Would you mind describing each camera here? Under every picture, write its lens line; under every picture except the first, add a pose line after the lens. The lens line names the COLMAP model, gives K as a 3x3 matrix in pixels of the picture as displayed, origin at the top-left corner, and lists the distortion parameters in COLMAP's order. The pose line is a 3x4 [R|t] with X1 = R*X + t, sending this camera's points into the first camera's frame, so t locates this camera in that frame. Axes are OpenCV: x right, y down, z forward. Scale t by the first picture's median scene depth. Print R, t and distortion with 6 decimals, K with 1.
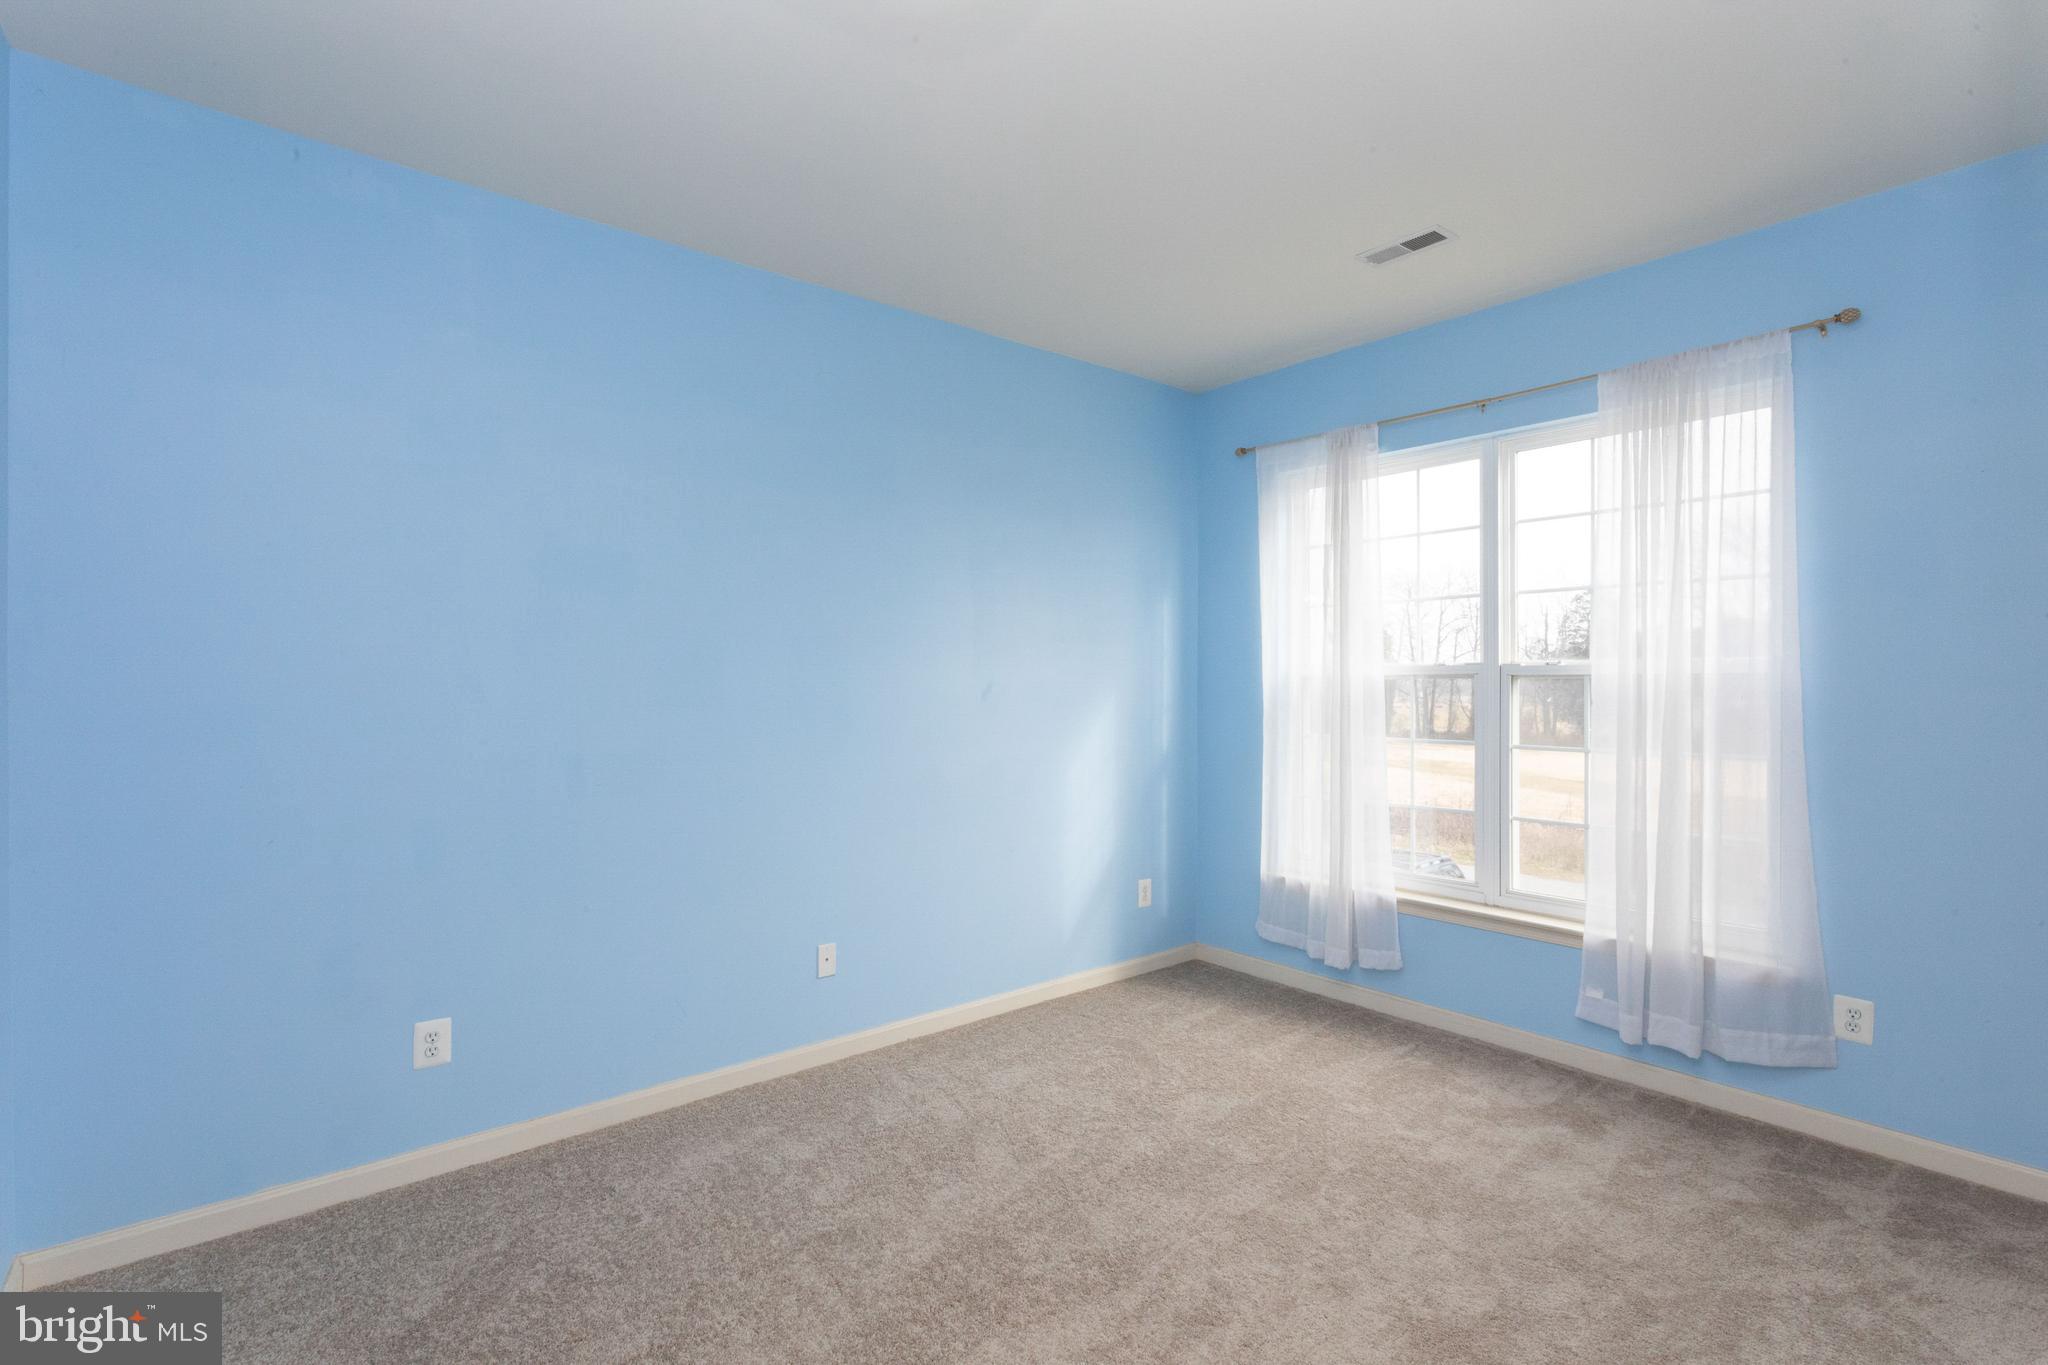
lens RADIAL K [[972.5, 0, 1022.7], [0, 972.5, 691.1], [0, 0, 1]] dist [0.003677, -0.001038]
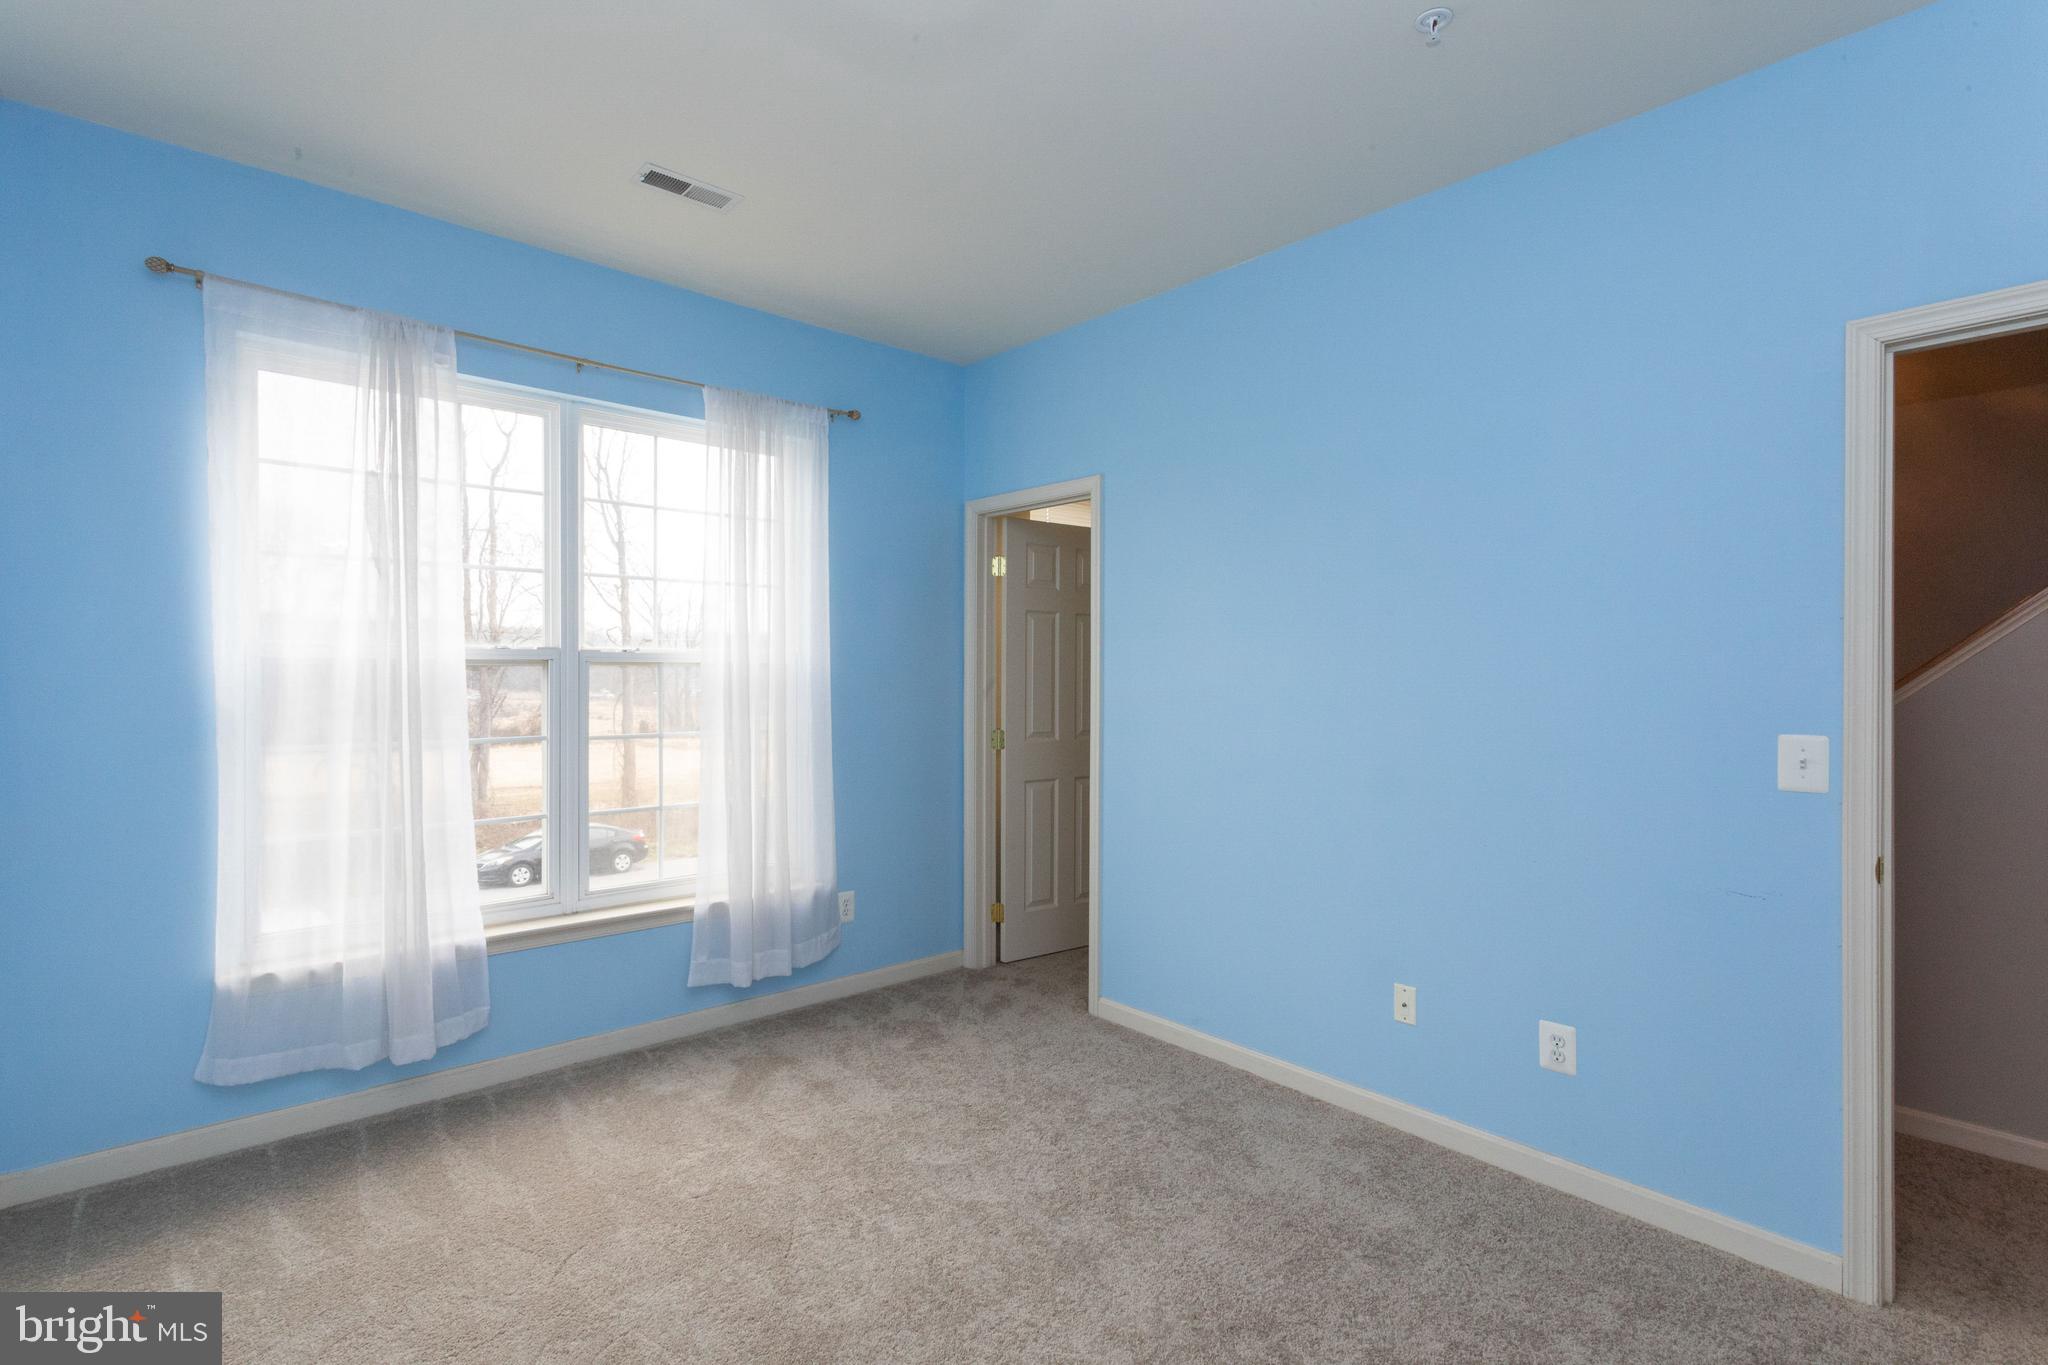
lens RADIAL K [[972.5, 0, 1029.6], [0, 972.5, 675.4], [0, 0, 1]] dist [0.003677, -0.001038]
pose [[-0.045529, -0.006357, 0.998943, -0.453062], [0.000807, 0.999979, 0.006400, -0.008780], [-0.998963, 0.001097, -0.045523, 0.616523]]
